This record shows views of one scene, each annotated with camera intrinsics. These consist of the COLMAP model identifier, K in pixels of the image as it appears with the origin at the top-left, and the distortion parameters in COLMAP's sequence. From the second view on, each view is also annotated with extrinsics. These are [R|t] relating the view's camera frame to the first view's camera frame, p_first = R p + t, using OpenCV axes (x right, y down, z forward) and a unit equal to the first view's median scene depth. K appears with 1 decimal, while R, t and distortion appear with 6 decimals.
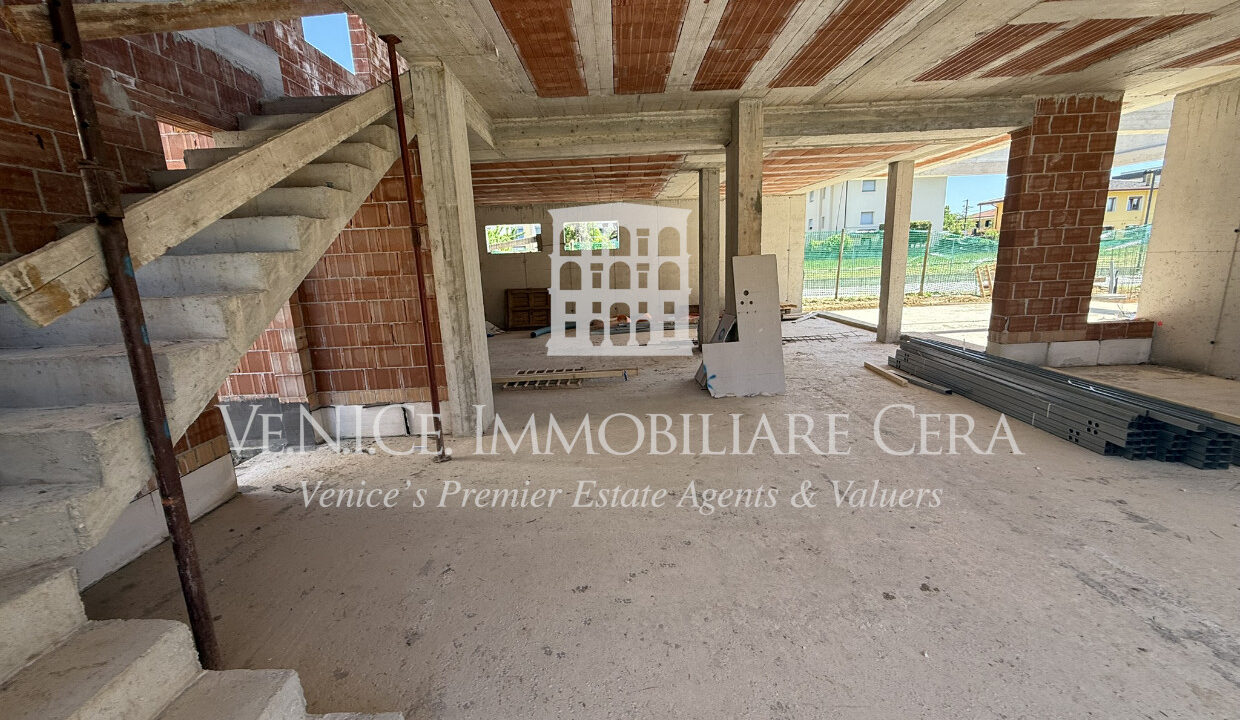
lens RADIAL K [[493.8, 0, 617.7], [0, 493.8, 363.1], [0, 0, 1]] dist [-0.000261, 0.000033]
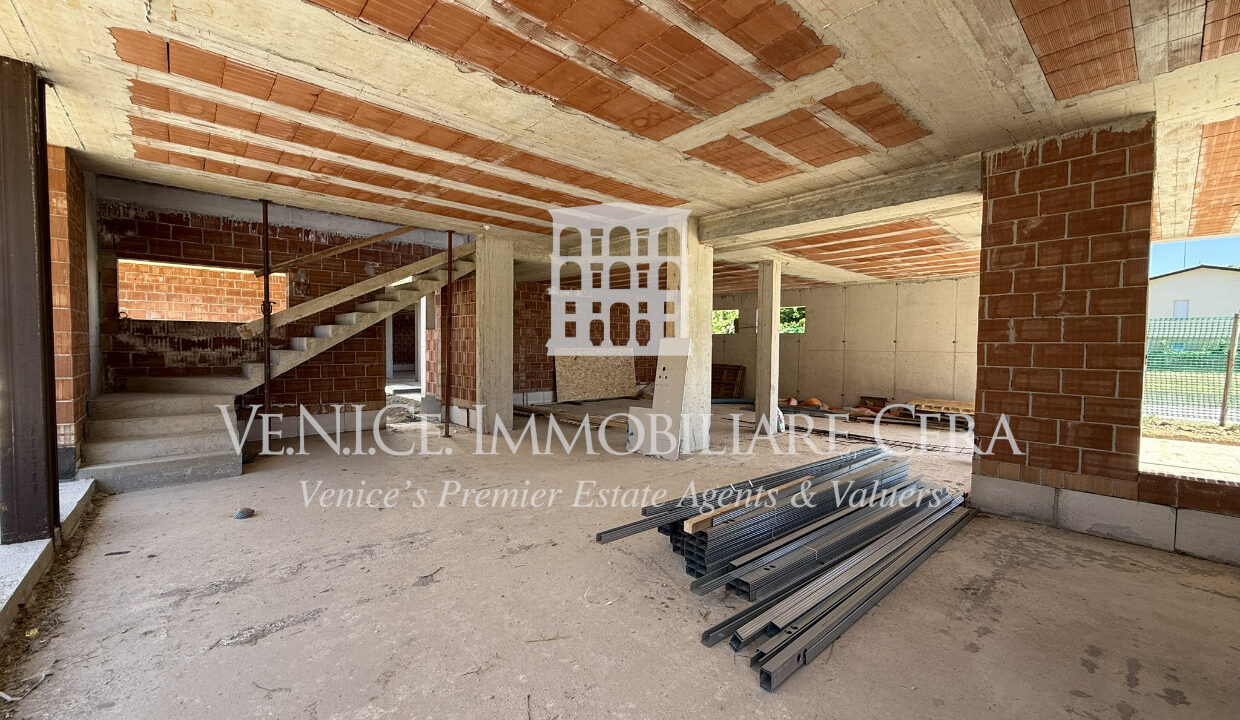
lens RADIAL K [[493.8, 0, 617.7], [0, 493.8, 363.1], [0, 0, 1]] dist [-0.000261, 0.000033]
pose [[0.663258, 0.076242, -0.744497, 1.036980], [-0.194603, 0.978147, -0.073199, -0.045848], [0.722647, 0.193431, 0.663601, 0.126205]]
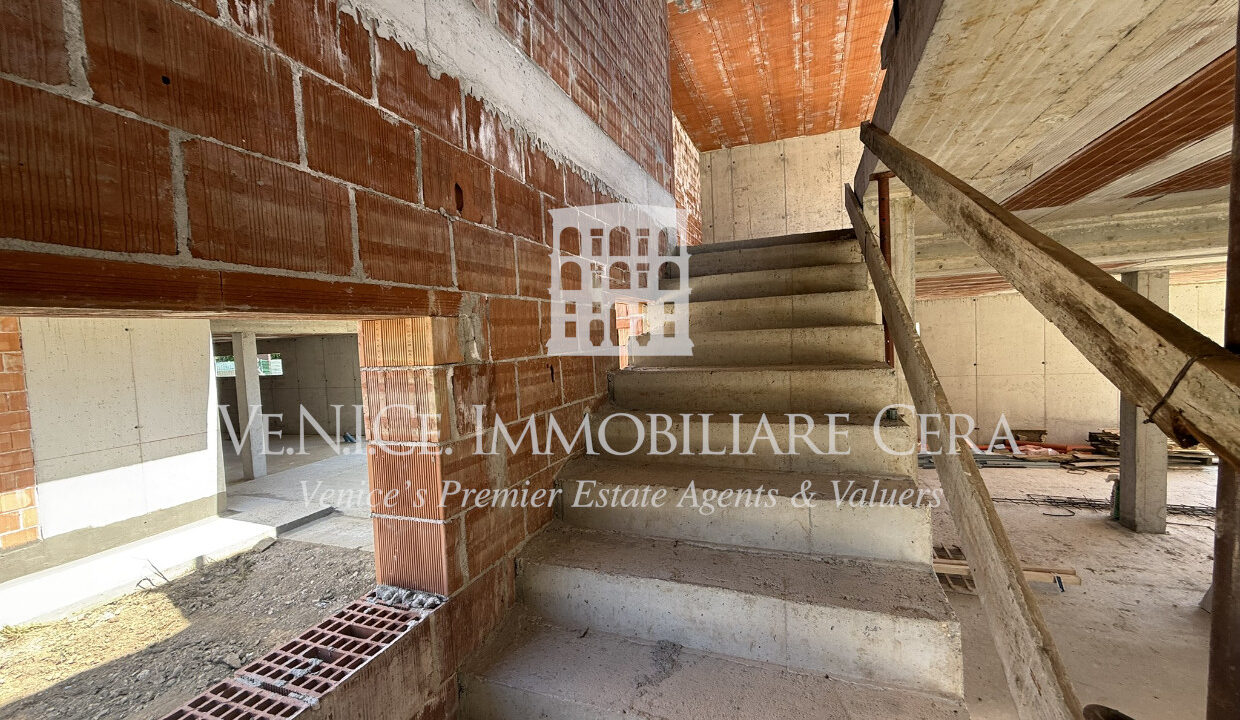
lens RADIAL K [[493.8, 0, 617.7], [0, 493.8, 363.1], [0, 0, 1]] dist [-0.000261, 0.000033]
pose [[0.932474, 0.013639, -0.360978, -0.341541], [-0.065865, 0.988955, -0.132776, -0.158214], [0.355180, 0.147586, 0.923074, 0.138370]]
